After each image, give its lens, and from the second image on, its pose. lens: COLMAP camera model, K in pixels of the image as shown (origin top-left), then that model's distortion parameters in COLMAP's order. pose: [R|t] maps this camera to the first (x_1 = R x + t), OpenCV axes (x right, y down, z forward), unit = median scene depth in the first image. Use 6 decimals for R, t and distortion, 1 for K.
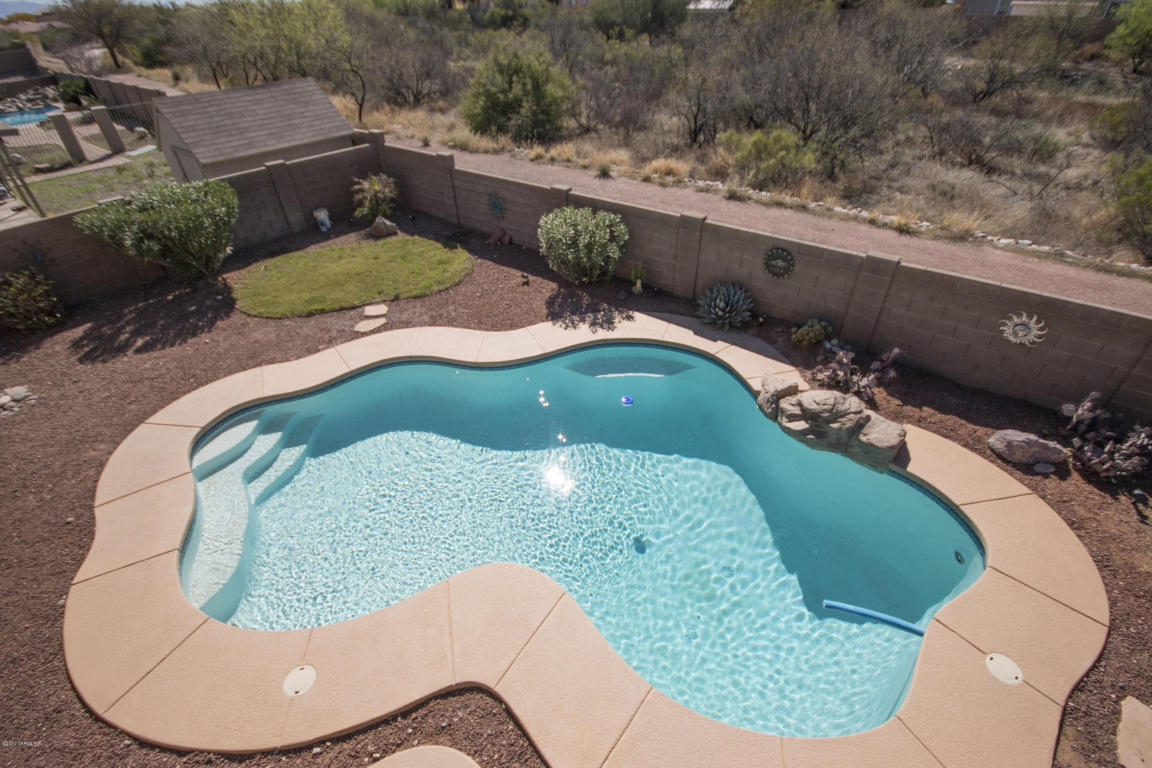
lens RADIAL K [[526.9, 0, 575.7], [0, 526.9, 392.8], [0, 0, 1]] dist [0.002096, -0.005963]
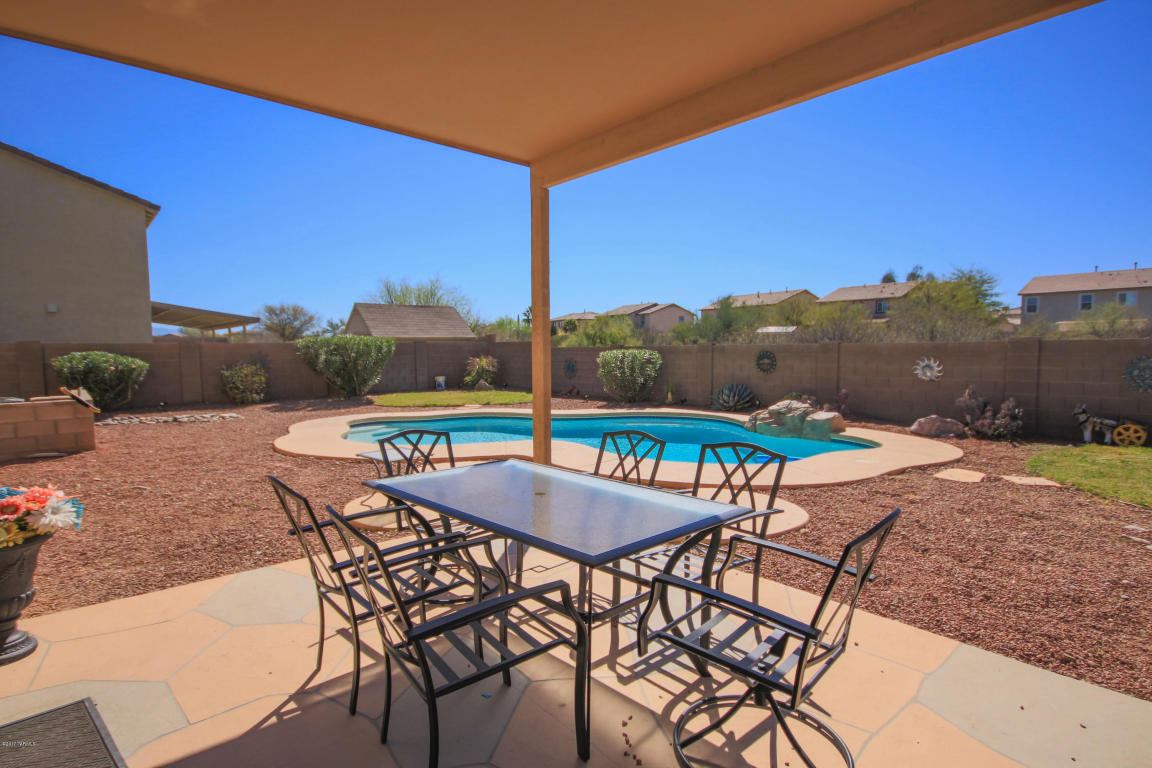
lens RADIAL K [[588.7, 0, 578.0], [0, 588.7, 385.1], [0, 0, 1]] dist [-0.001354, -0.001547]
pose [[0.988613, 0.034742, -0.146414, 0.039949], [-0.109274, 0.834686, -0.539777, 0.217632], [0.103457, 0.549629, 0.828978, -0.094102]]
